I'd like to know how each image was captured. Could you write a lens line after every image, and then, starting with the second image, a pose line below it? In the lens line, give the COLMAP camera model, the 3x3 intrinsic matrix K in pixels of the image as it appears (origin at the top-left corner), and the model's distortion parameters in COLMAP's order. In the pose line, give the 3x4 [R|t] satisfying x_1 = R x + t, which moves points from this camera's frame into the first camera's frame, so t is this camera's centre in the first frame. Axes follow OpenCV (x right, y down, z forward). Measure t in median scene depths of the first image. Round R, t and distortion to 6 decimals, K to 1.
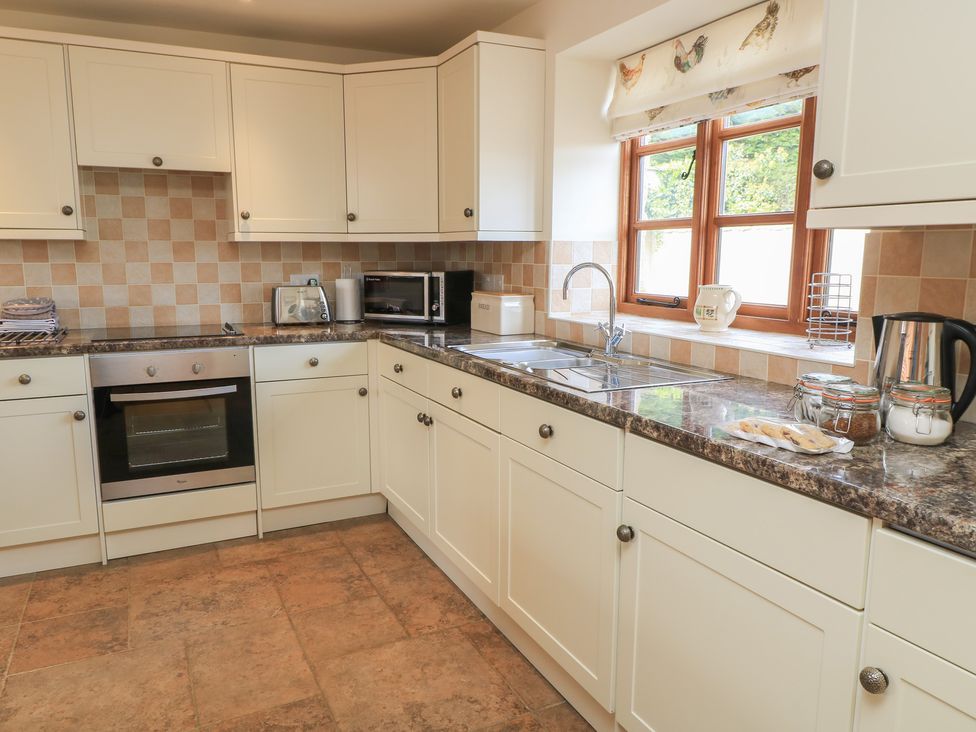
lens RADIAL K [[703.3, 0, 488.0], [0, 703.3, 366.0], [0, 0, 1]] dist [0.001364, -0.004000]
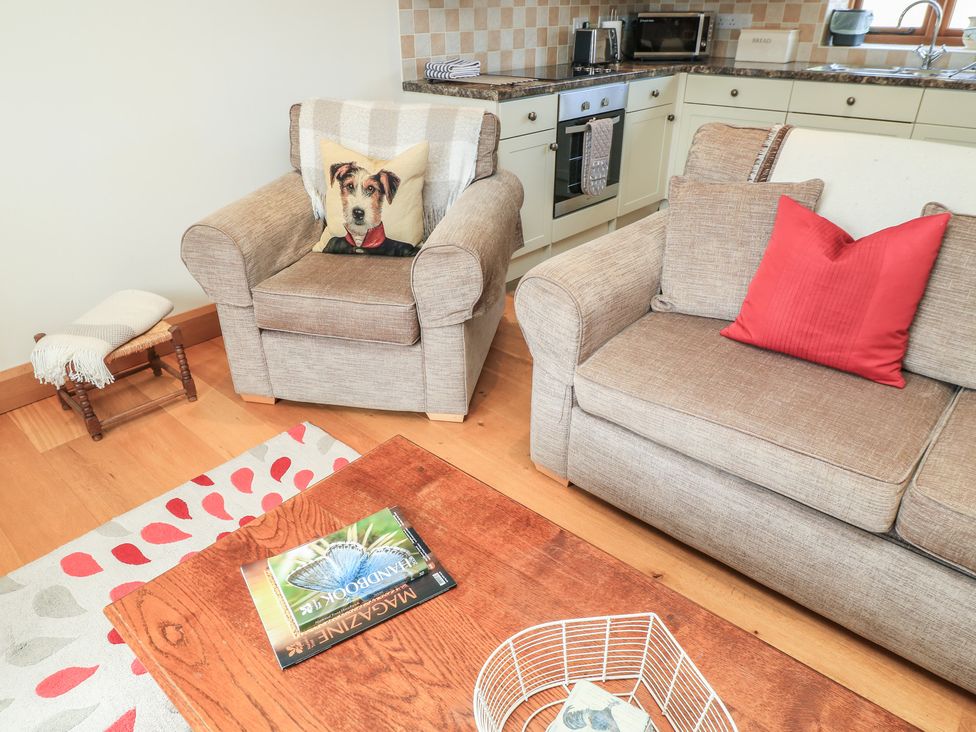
lens RADIAL K [[663.8, 0, 464.4], [0, 663.8, 368.7], [0, 0, 1]] dist [-0.001872, -0.002459]
pose [[0.931570, -0.186215, 0.312253, -1.058802], [0.069528, 0.934266, 0.349732, 0.015672], [-0.356853, -0.304090, 0.883281, -0.070835]]
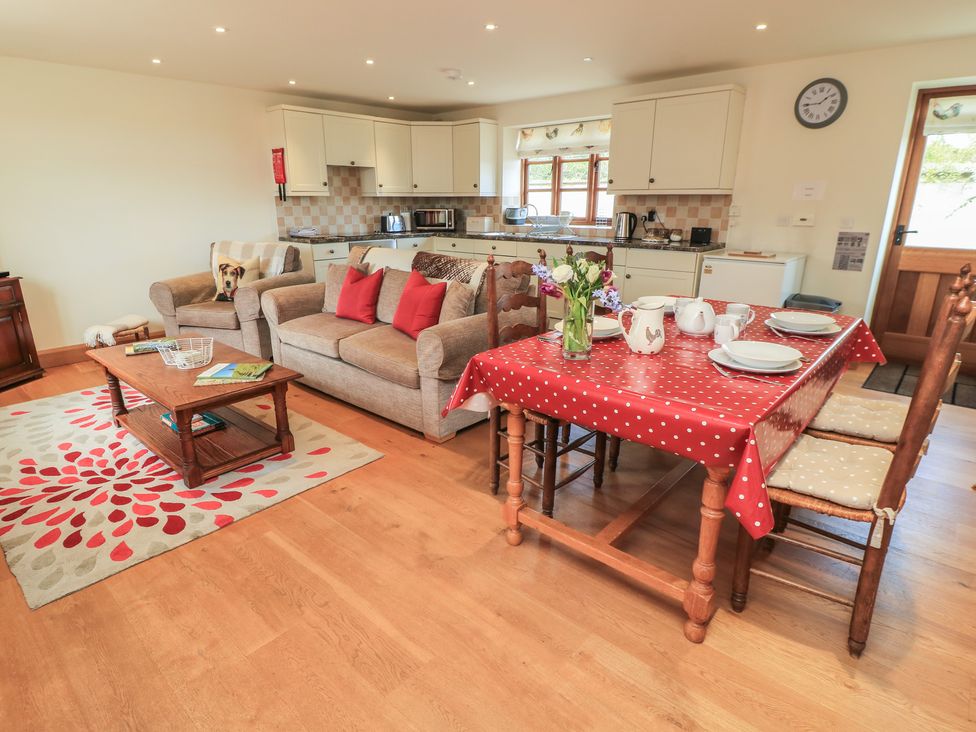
lens RADIAL K [[539.1, 0, 479.2], [0, 539.1, 369.6], [0, 0, 1]] dist [0.002025, -0.016609]
pose [[0.926608, -0.114879, 0.358050, -0.817280], [0.061909, 0.985803, 0.156076, 0.154314], [-0.370897, -0.122455, 0.920565, -0.984877]]
